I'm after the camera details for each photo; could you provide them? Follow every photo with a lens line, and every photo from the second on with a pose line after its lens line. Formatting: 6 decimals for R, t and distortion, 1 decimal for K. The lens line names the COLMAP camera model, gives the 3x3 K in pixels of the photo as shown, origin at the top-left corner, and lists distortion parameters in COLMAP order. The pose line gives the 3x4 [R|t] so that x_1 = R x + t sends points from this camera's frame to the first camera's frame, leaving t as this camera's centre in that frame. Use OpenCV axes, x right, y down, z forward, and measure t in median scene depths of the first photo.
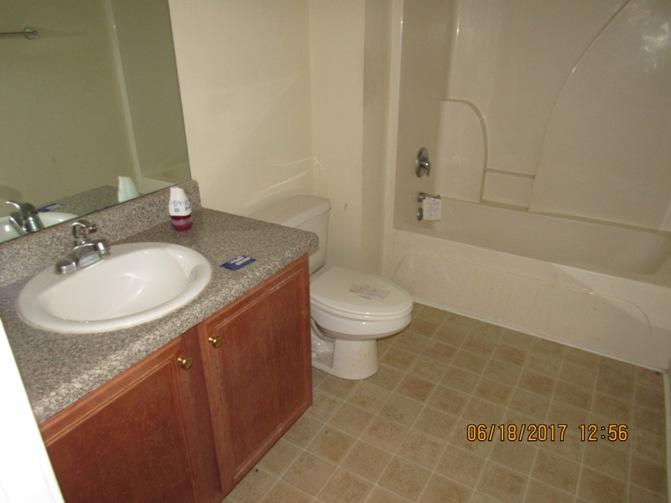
lens RADIAL K [[480.8, 0, 338.6], [0, 480.8, 251.4], [0, 0, 1]] dist [-0.039055, 0.024554]
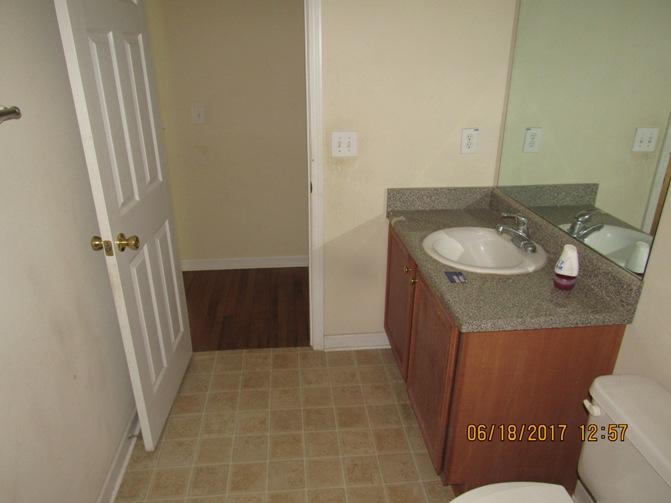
lens RADIAL K [[480.8, 0, 338.6], [0, 480.8, 251.4], [0, 0, 1]] dist [-0.039055, 0.024554]
pose [[-0.789232, 0.236150, -0.566873, 0.604619], [-0.266487, 0.699955, 0.662607, -0.645805], [0.553261, 0.674015, -0.489496, 1.187487]]
